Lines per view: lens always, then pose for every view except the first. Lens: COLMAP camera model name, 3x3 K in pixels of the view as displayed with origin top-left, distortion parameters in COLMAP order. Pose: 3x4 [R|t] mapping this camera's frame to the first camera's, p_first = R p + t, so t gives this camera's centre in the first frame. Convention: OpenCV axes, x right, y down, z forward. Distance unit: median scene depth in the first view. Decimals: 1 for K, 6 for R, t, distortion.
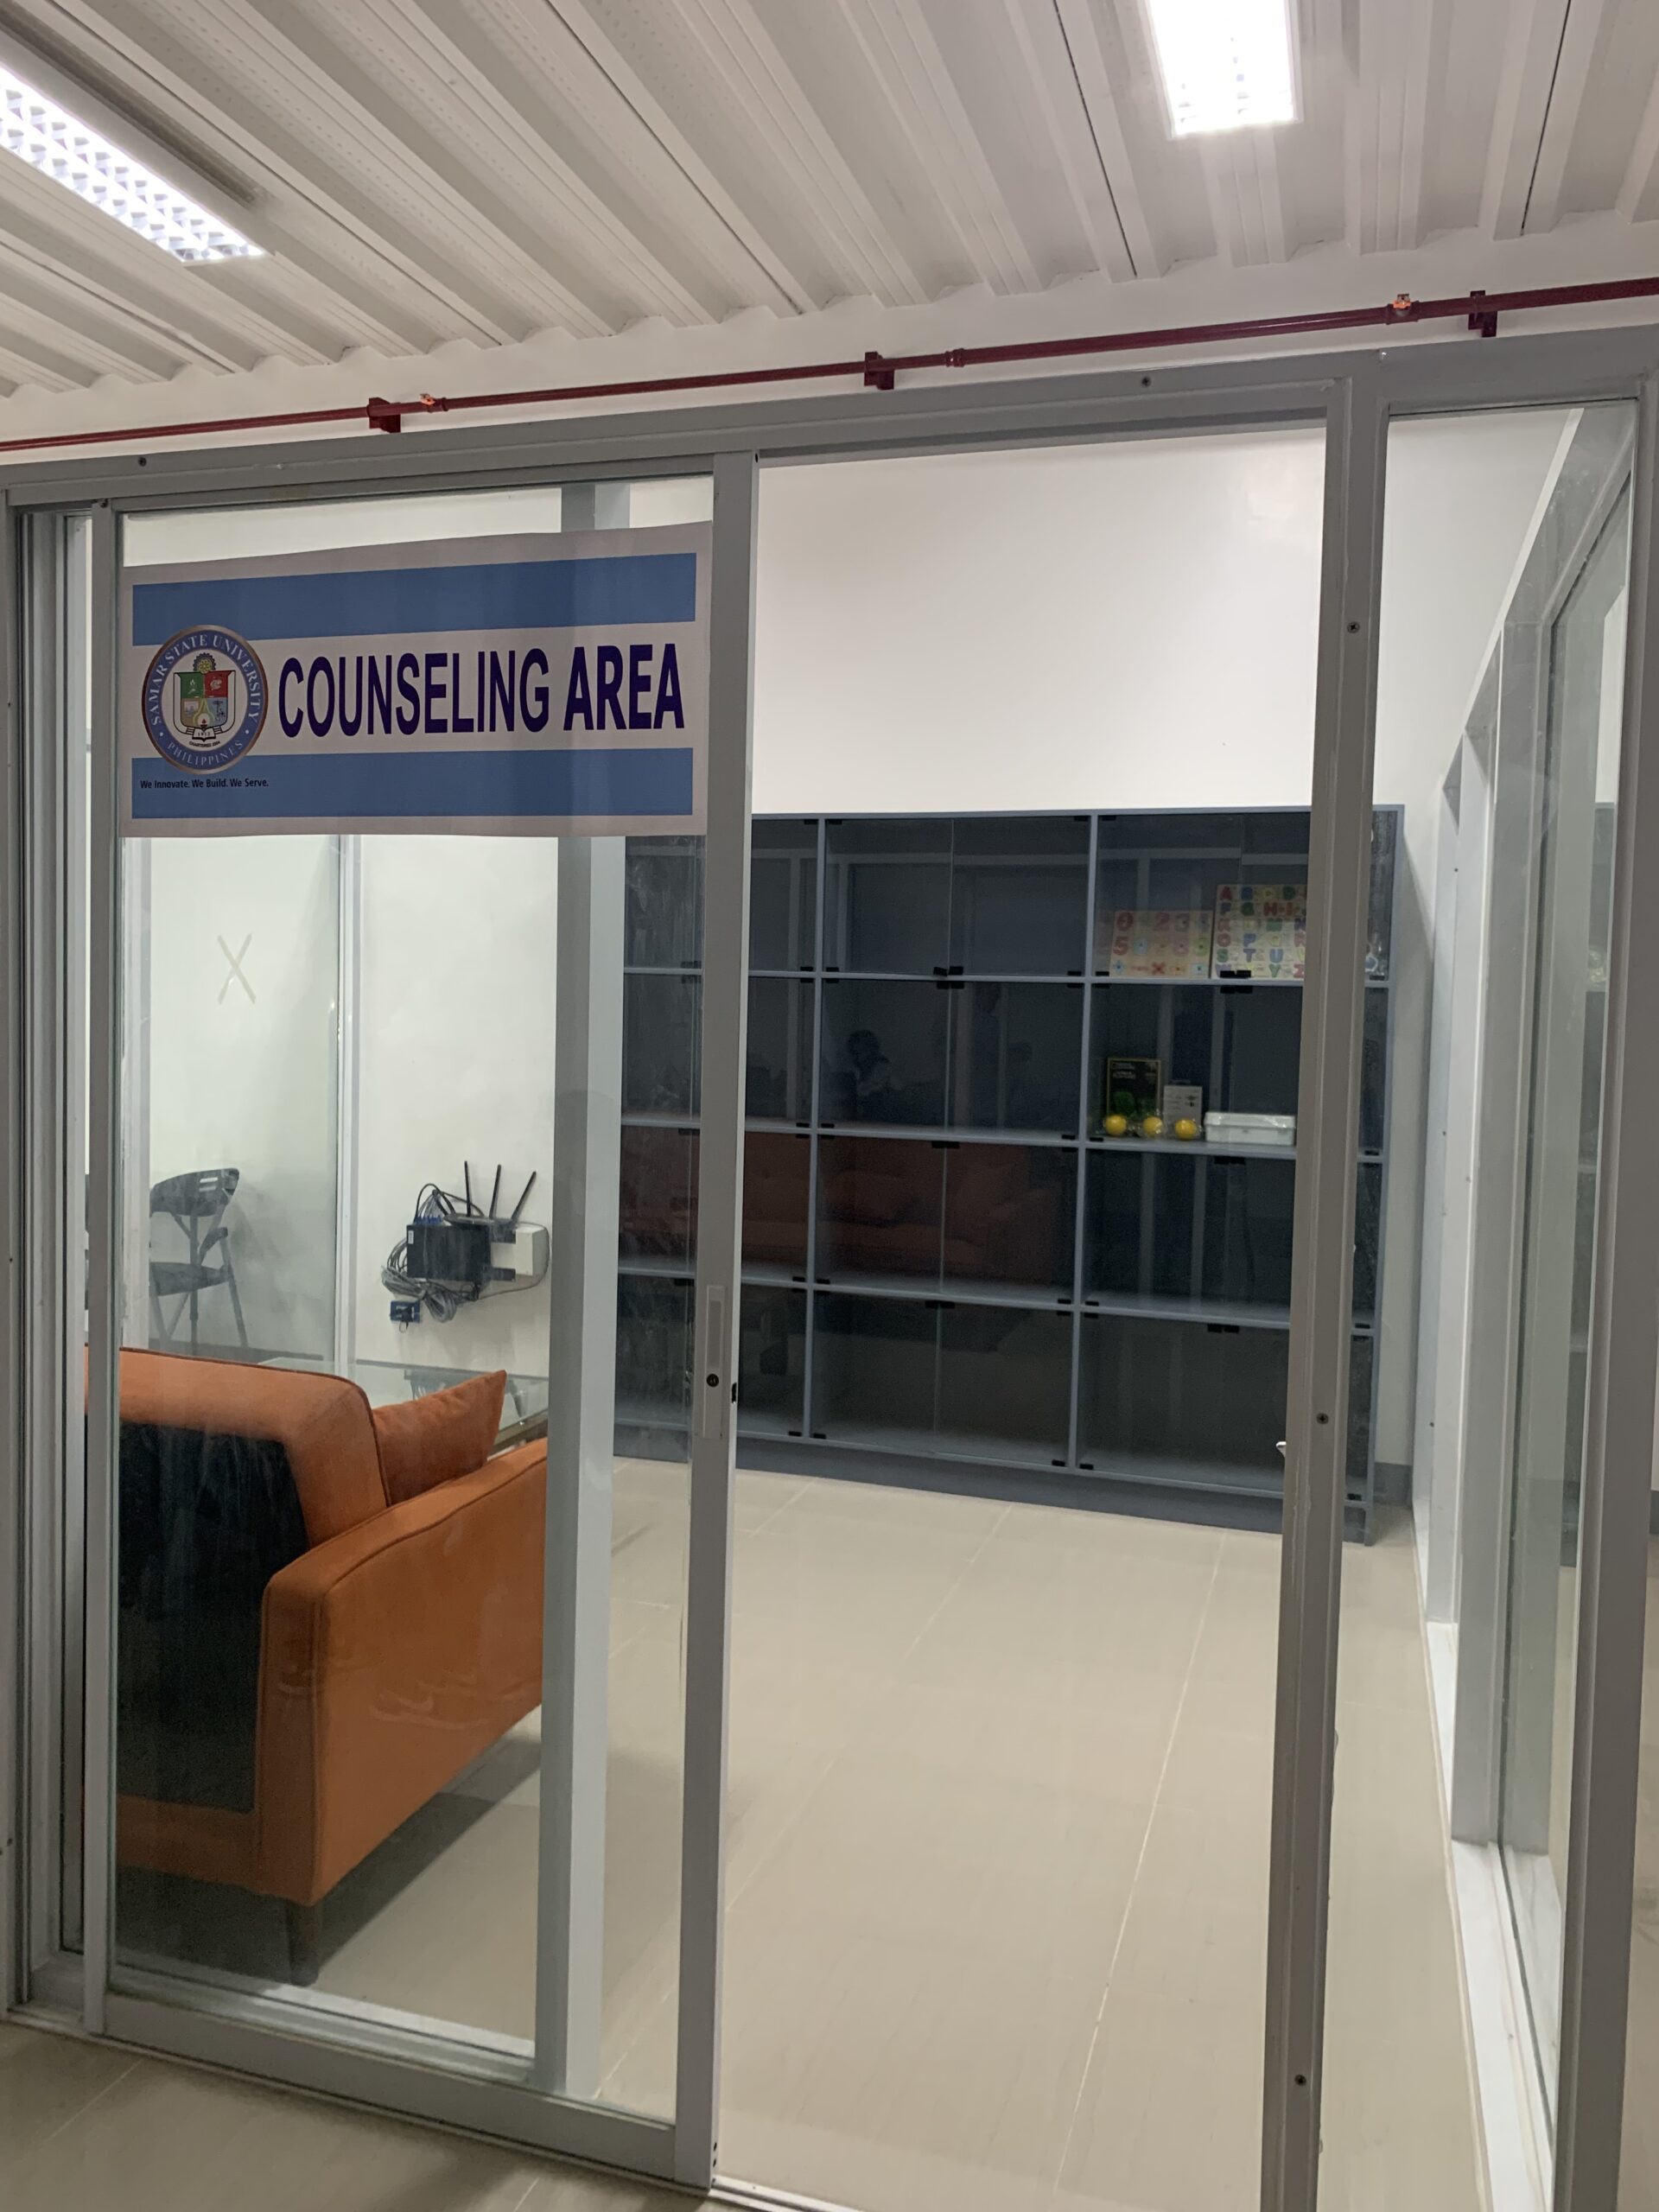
lens RADIAL K [[1684.1, 0, 831.3], [0, 1684.1, 1067.1], [0, 0, 1]] dist [0.000118, -0.011463]
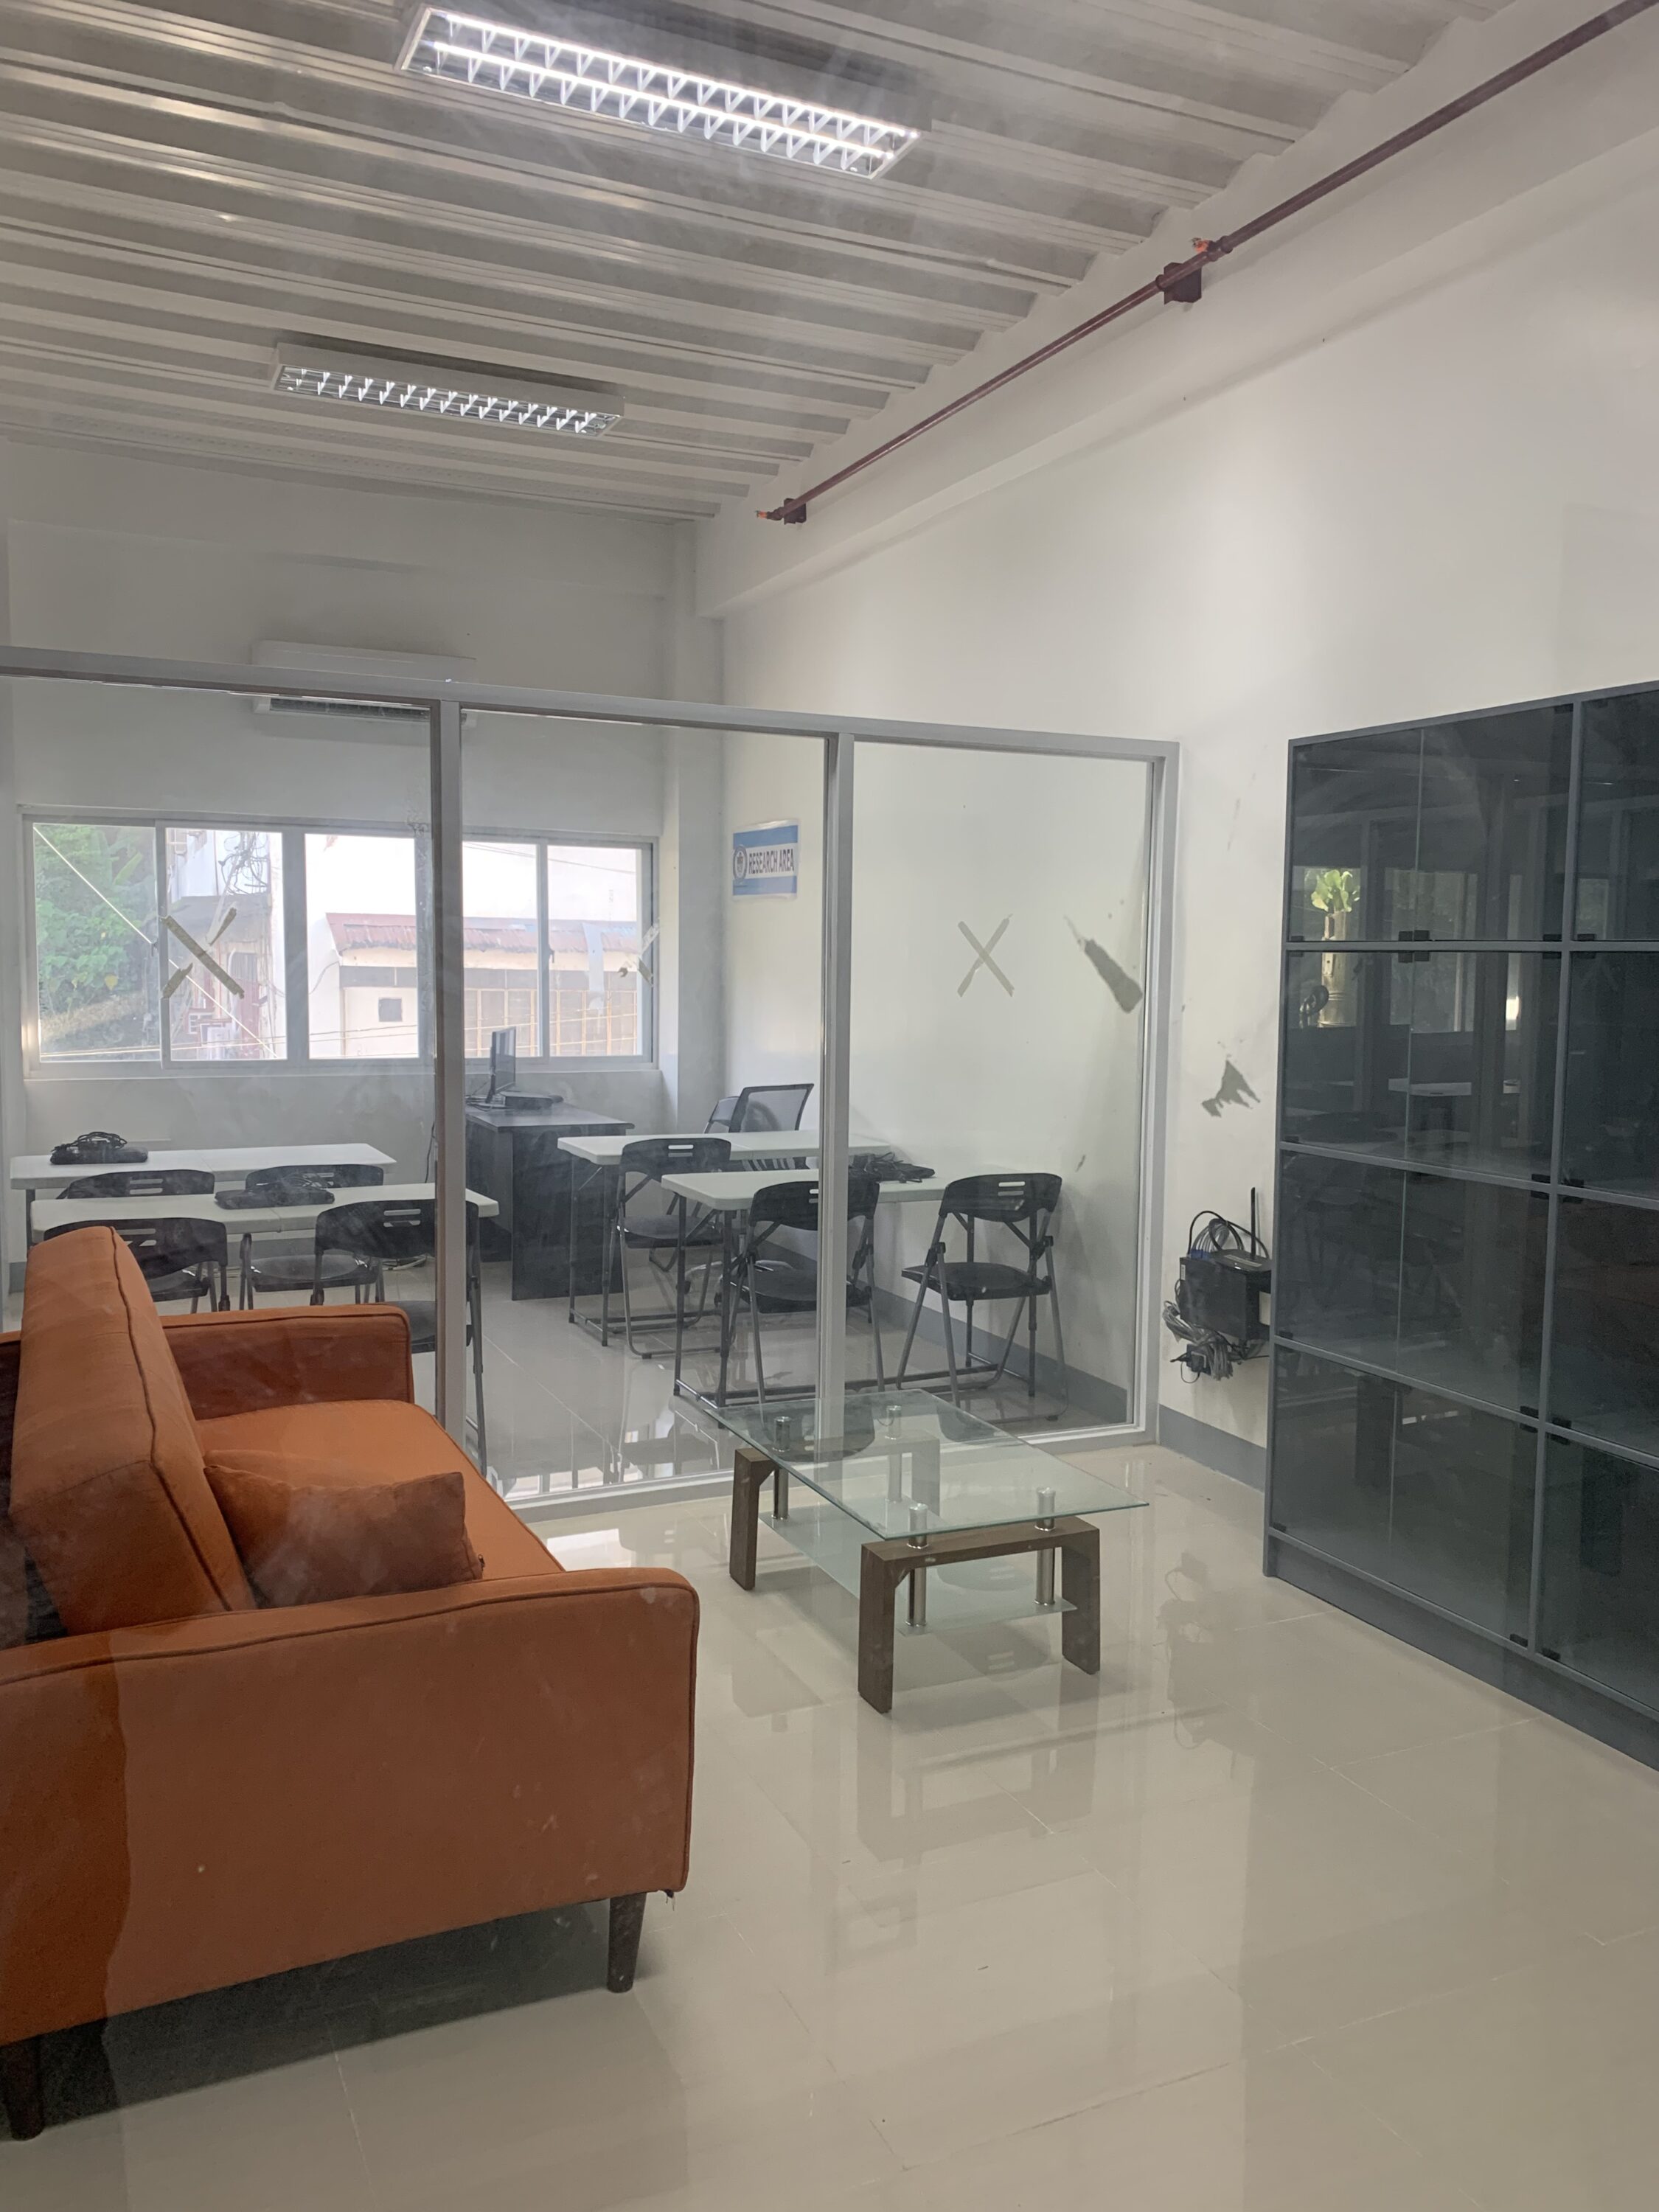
lens RADIAL K [[1640.6, 0, 829.5], [0, 1640.6, 1106.0], [0, 0, 1]] dist [0.110494, -0.276453]
pose [[0.666274, 0.048053, -0.744157, 0.287280], [-0.025976, 0.998812, 0.041239, -0.013328], [0.745255, -0.008146, 0.666730, 0.383179]]
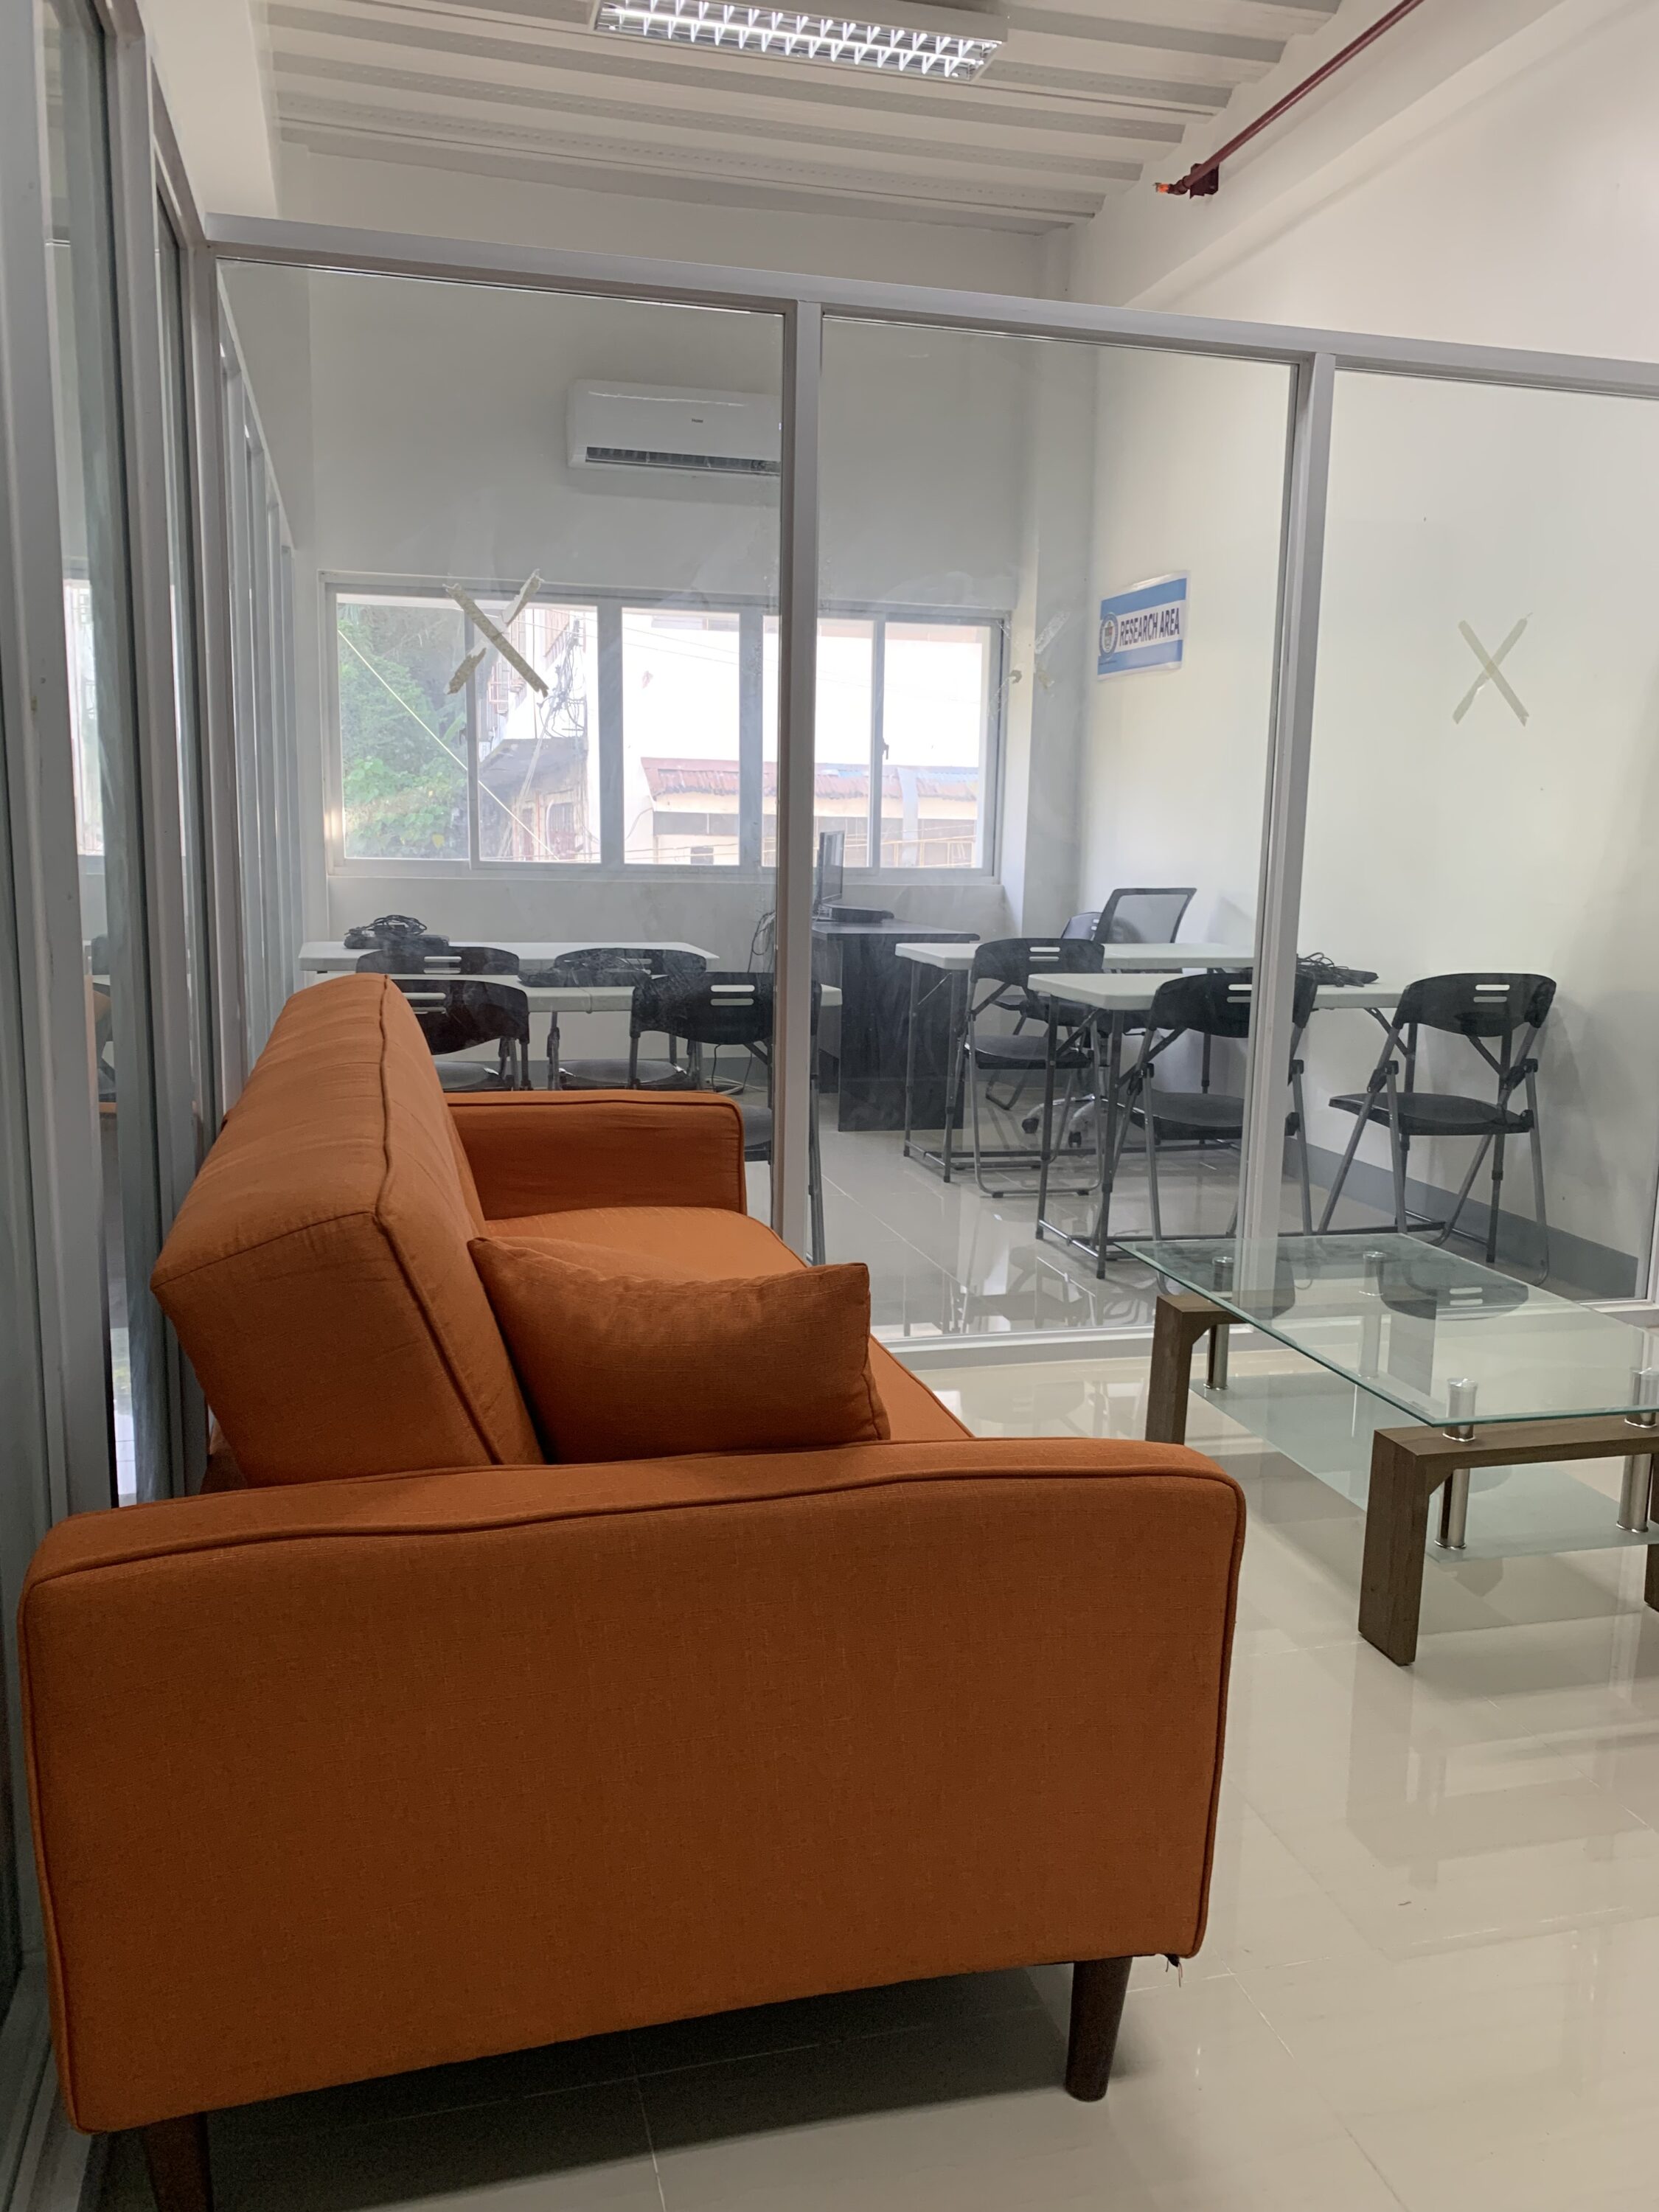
lens RADIAL K [[1640.6, 0, 829.5], [0, 1640.6, 1106.0], [0, 0, 1]] dist [0.110494, -0.276453]
pose [[0.521645, 0.123098, -0.844236, 0.105735], [-0.038694, 0.991932, 0.120724, 0.051257], [0.852285, -0.030309, 0.522199, 0.465432]]
